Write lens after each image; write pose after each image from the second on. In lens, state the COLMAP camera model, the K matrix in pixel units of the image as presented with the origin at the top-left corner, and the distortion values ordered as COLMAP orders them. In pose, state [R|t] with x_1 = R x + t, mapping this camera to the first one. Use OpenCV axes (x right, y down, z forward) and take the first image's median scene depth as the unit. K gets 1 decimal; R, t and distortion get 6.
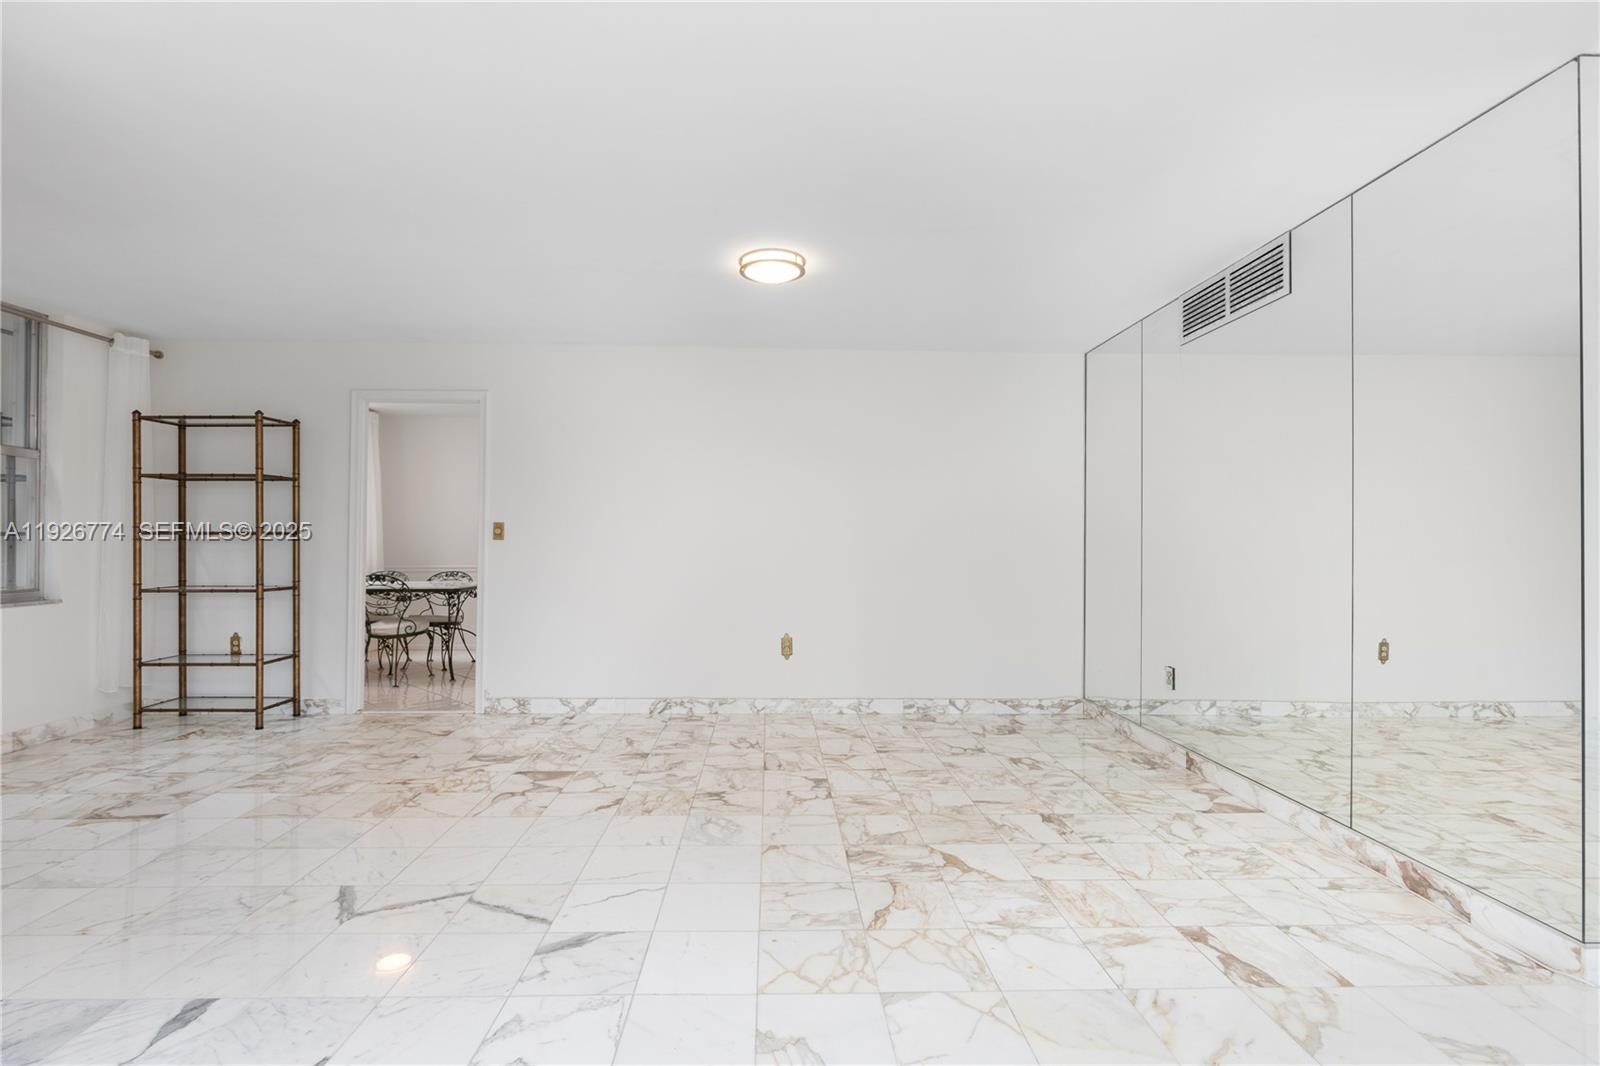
lens RADIAL K [[756.1, 0, 800.0], [0, 756.1, 533.0], [0, 0, 1]] dist [-0.000528, -0.000238]
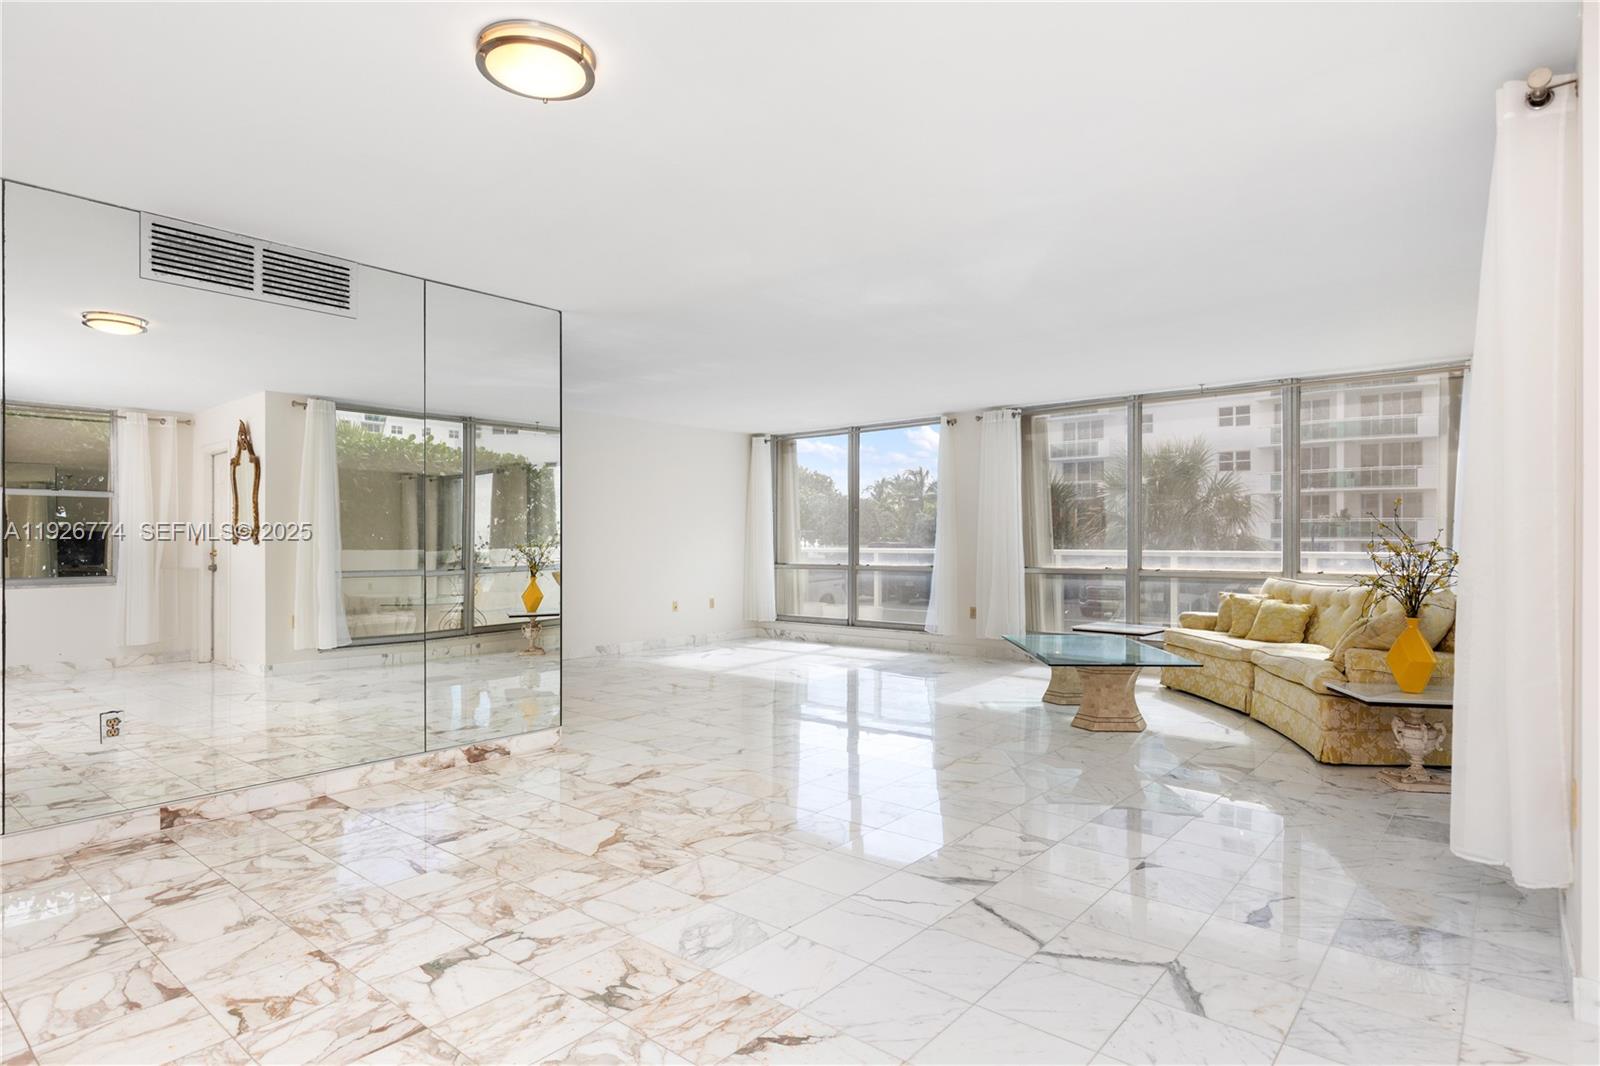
lens RADIAL K [[870.1, 0, 779.4], [0, 870.1, 547.5], [0, 0, 1]] dist [0.004997, 0.000970]
pose [[-0.734271, -0.011506, 0.678759, -0.705956], [-0.013748, 0.999903, 0.002078, 0.012798], [-0.678718, -0.007806, -0.734358, 1.541762]]
